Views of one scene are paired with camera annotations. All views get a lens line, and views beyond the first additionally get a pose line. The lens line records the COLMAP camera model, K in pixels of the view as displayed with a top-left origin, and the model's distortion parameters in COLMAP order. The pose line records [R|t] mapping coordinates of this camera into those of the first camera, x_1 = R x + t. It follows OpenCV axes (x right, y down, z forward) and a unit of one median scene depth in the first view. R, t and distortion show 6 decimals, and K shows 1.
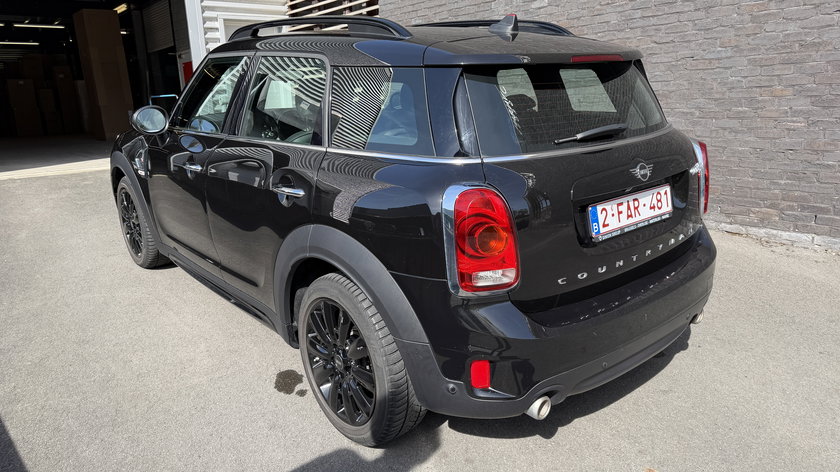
lens RADIAL K [[592.9, 0, 418.3], [0, 592.9, 234.8], [0, 0, 1]] dist [-0.009316, -0.003229]
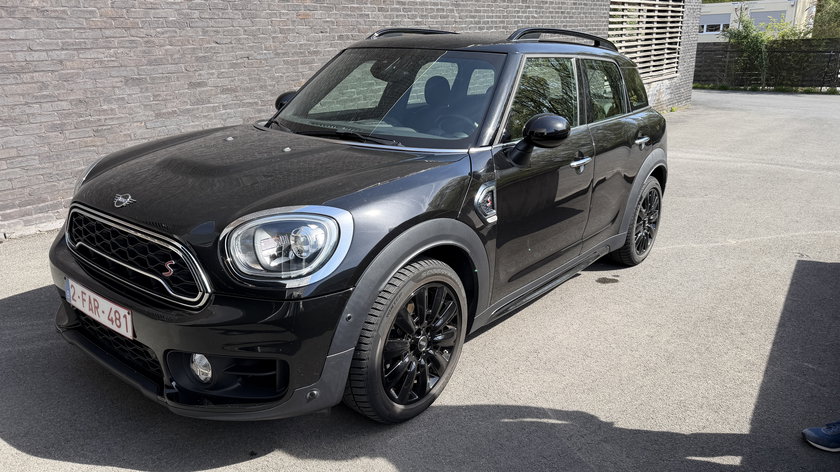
lens RADIAL K [[592.9, 0, 419.7], [0, 592.9, 233.6], [0, 0, 1]] dist [-0.009316, -0.003229]
pose [[-0.190756, -0.251372, 0.948907, -1.631215], [0.262452, 0.918407, 0.296052, -0.447712], [-0.945902, 0.305516, -0.109218, 1.733046]]
